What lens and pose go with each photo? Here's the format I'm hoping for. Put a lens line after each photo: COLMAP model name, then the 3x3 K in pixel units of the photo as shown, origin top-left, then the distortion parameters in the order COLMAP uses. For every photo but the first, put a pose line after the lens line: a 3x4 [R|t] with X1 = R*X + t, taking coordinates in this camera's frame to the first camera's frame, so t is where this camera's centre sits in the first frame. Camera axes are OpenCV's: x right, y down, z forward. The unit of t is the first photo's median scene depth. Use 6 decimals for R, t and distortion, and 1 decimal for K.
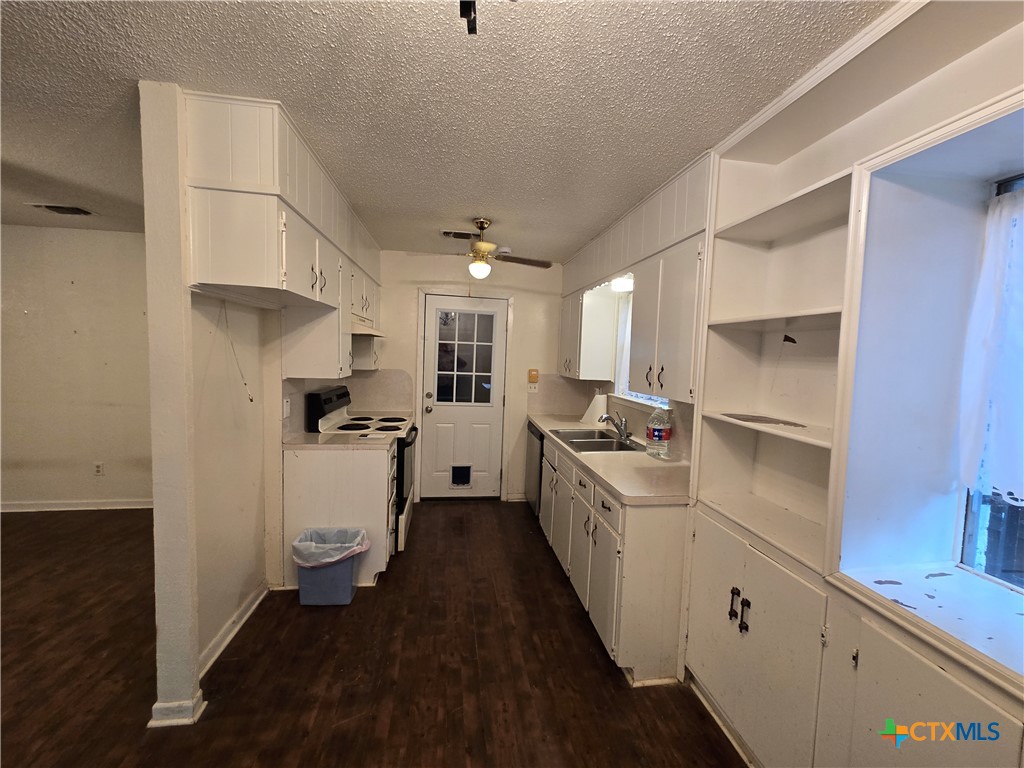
lens RADIAL K [[421.3, 0, 512.3], [0, 421.3, 383.9], [0, 0, 1]] dist [0.000675, 0.000165]
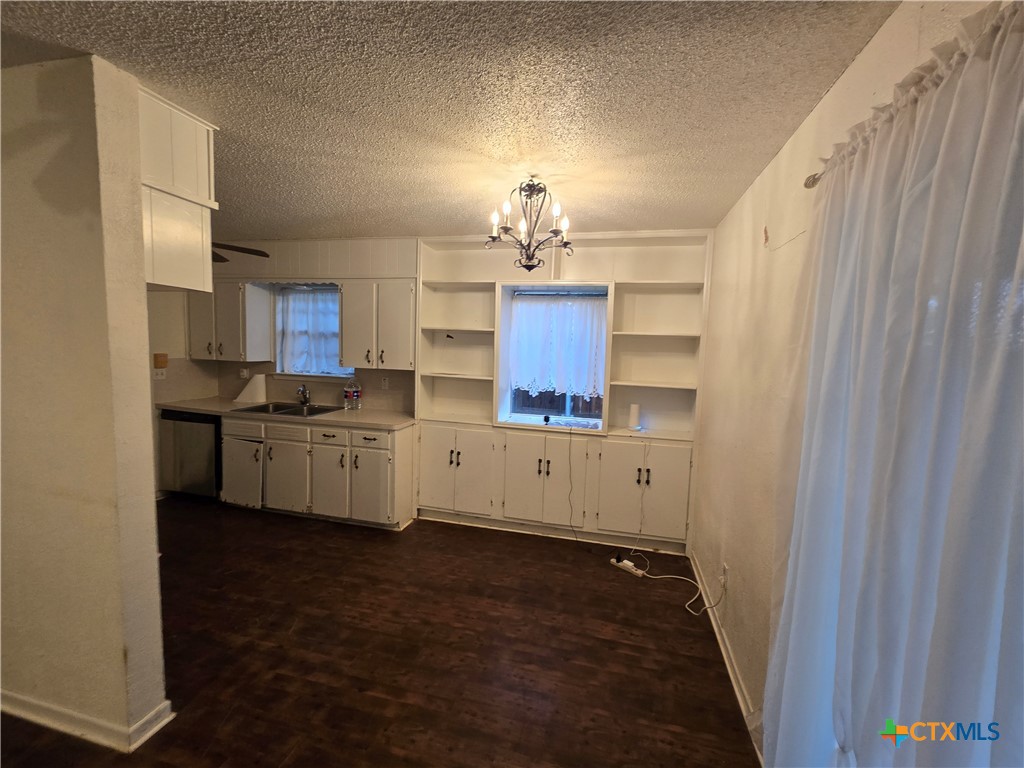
lens RADIAL K [[421.3, 0, 515.5], [0, 421.3, 385.5], [0, 0, 1]] dist [0.000675, 0.000165]
pose [[0.380517, -0.109521, 0.918266, -1.167836], [0.045507, 0.993977, 0.099693, -0.052679], [-0.923653, 0.003853, 0.383210, -0.143649]]
